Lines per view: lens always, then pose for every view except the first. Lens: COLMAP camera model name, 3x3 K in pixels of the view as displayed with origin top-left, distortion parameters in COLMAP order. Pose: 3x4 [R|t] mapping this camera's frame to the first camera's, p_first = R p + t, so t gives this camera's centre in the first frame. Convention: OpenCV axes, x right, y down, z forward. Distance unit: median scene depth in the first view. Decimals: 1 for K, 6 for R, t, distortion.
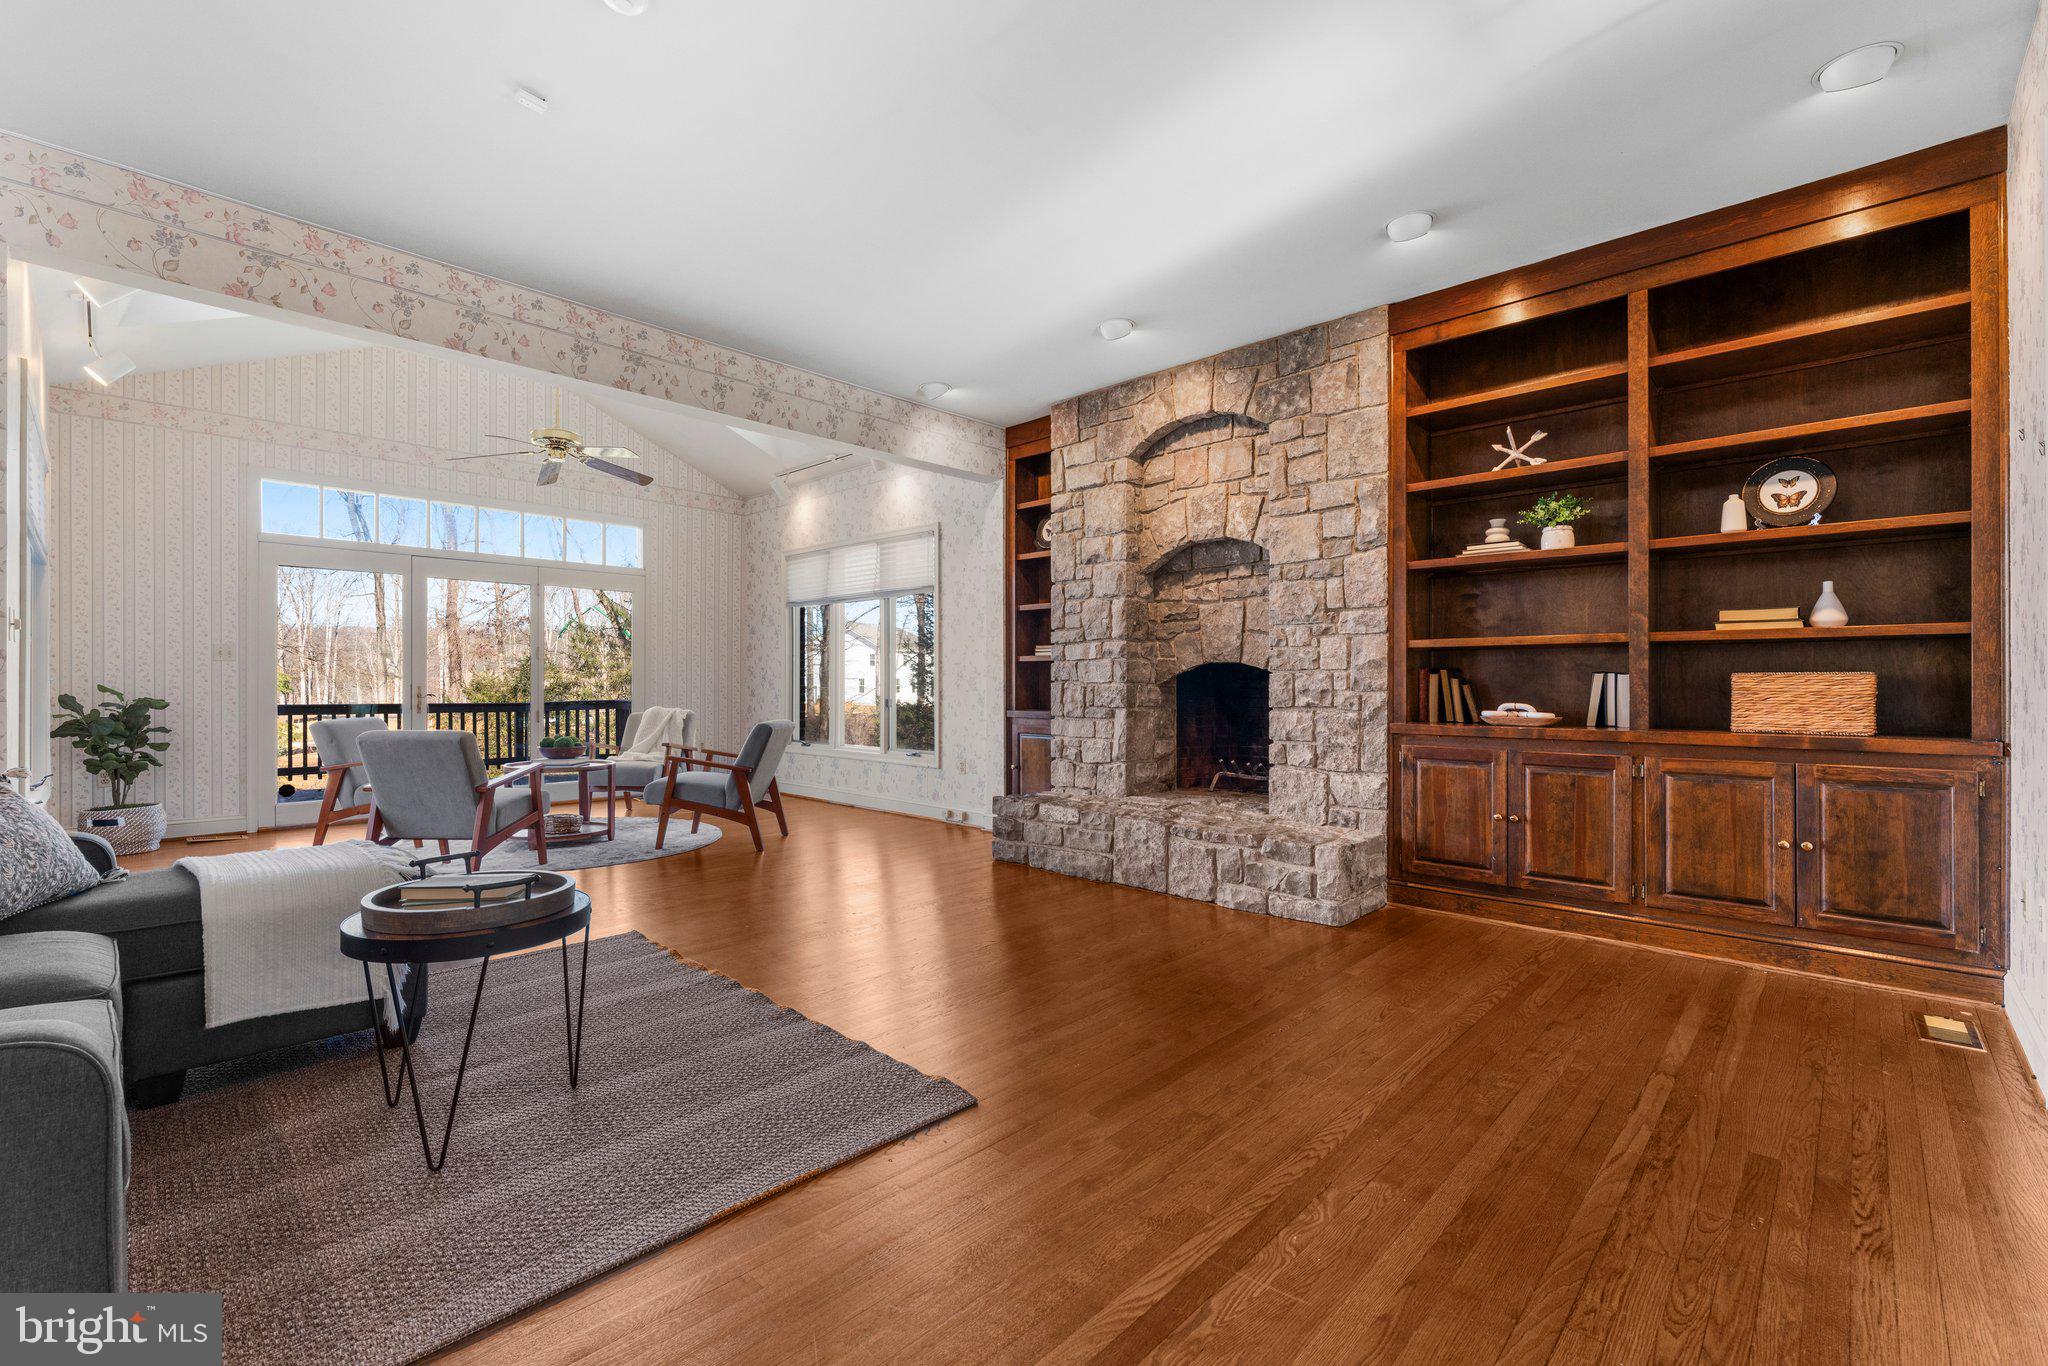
lens RADIAL K [[871.1, 0, 1024.0], [0, 871.1, 683.0], [0, 0, 1]] dist [-0.006727, -0.000364]
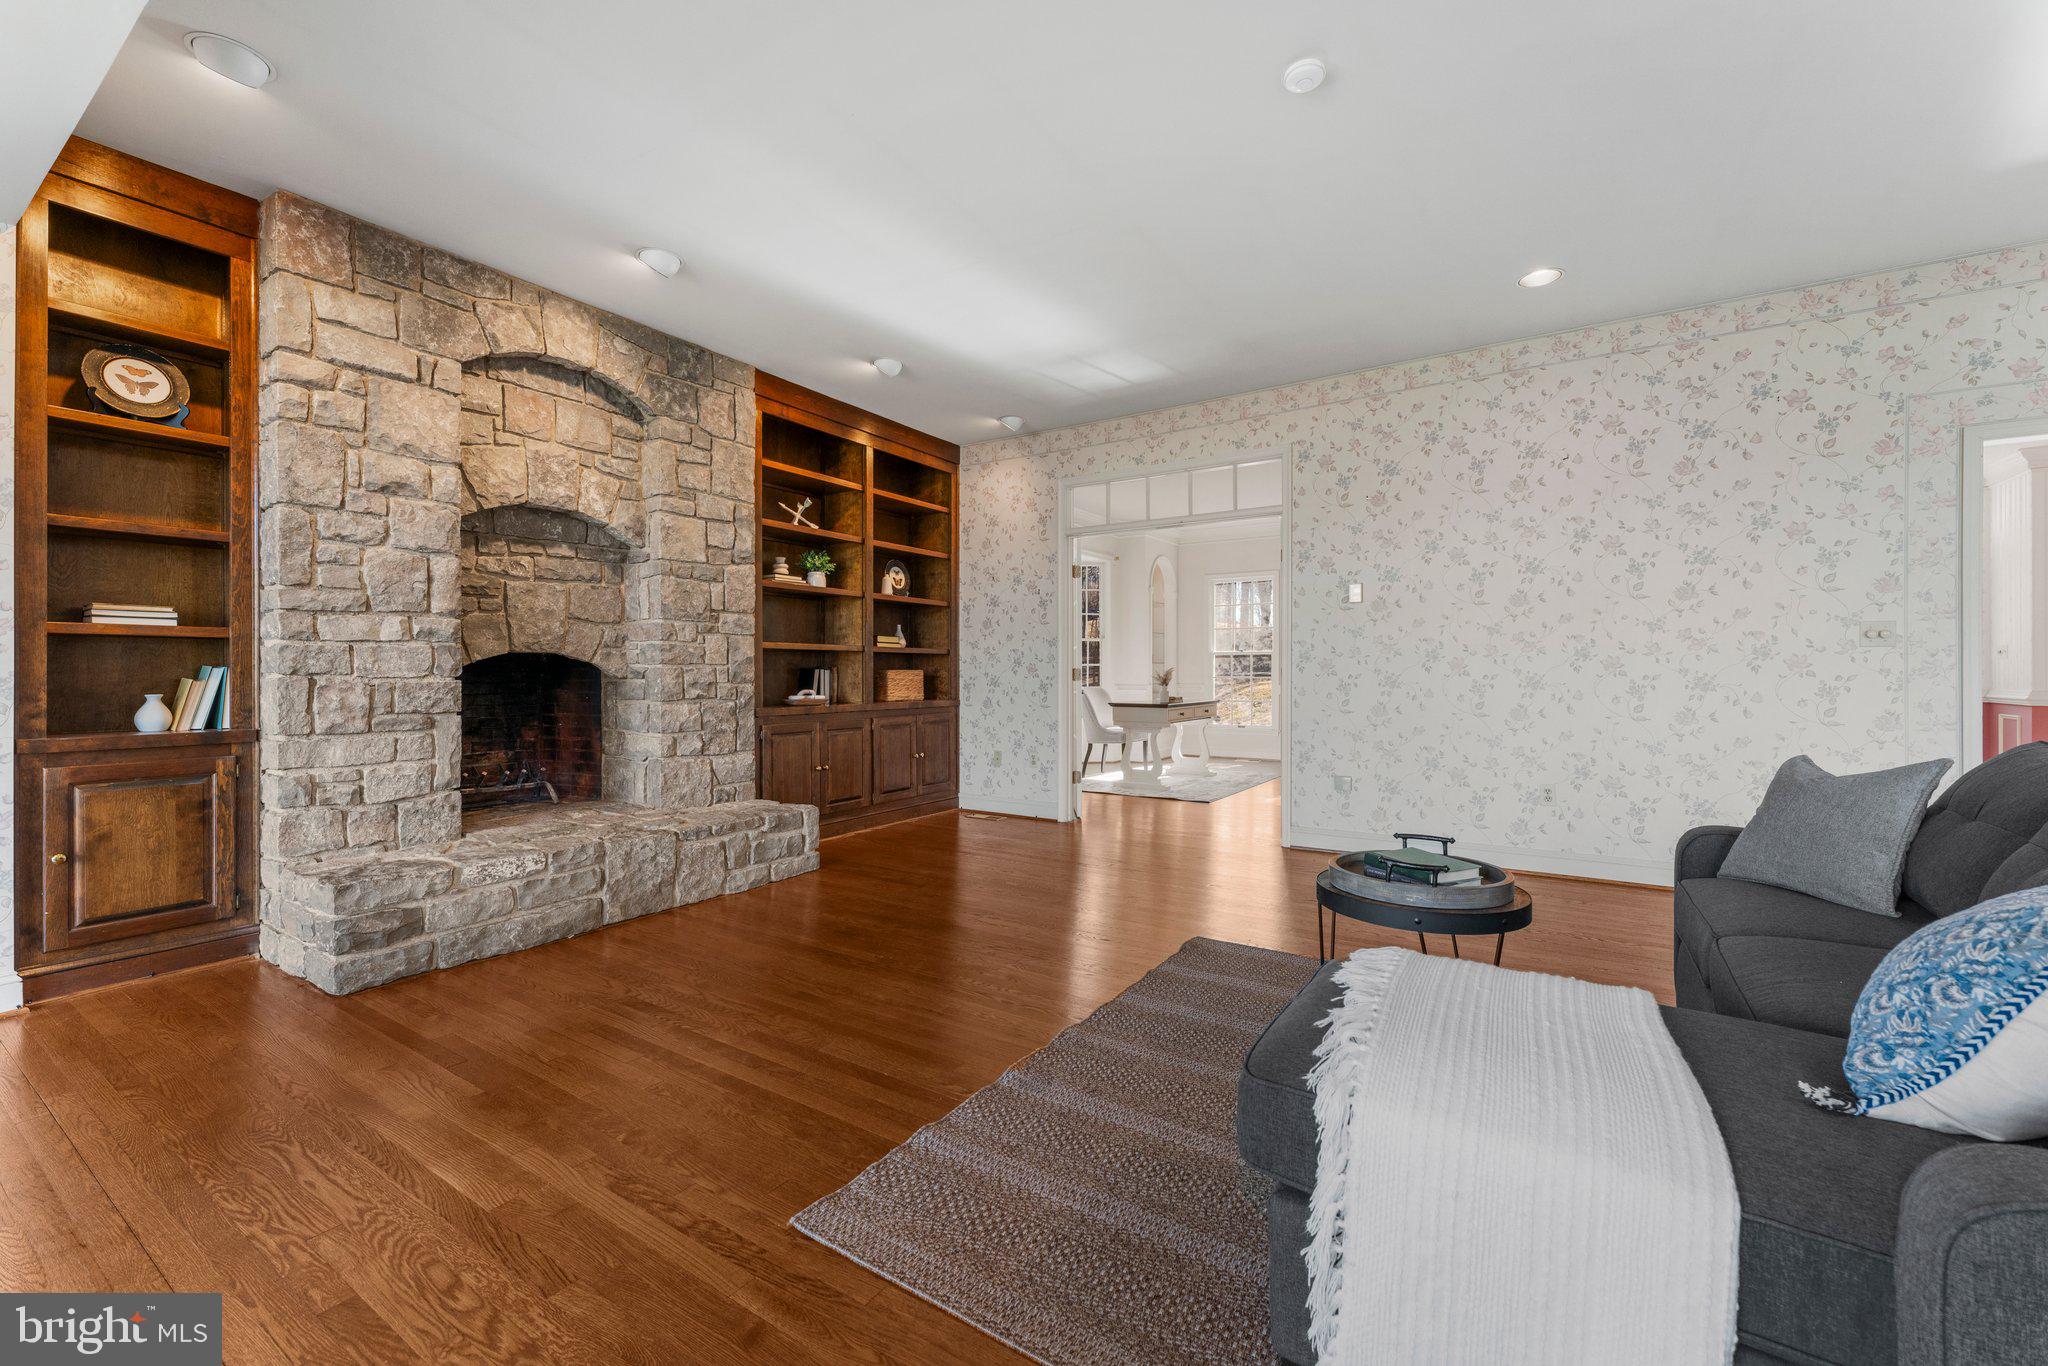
lens RADIAL K [[827.5, 0, 1023.1], [0, 827.5, 666.5], [0, 0, 1]] dist [0.001223, 0.000230]
pose [[-0.181287, 0.008376, 0.983395, -0.745959], [0.001283, 0.999965, -0.008280, -0.003194], [-0.983429, -0.000240, -0.181292, 0.786005]]
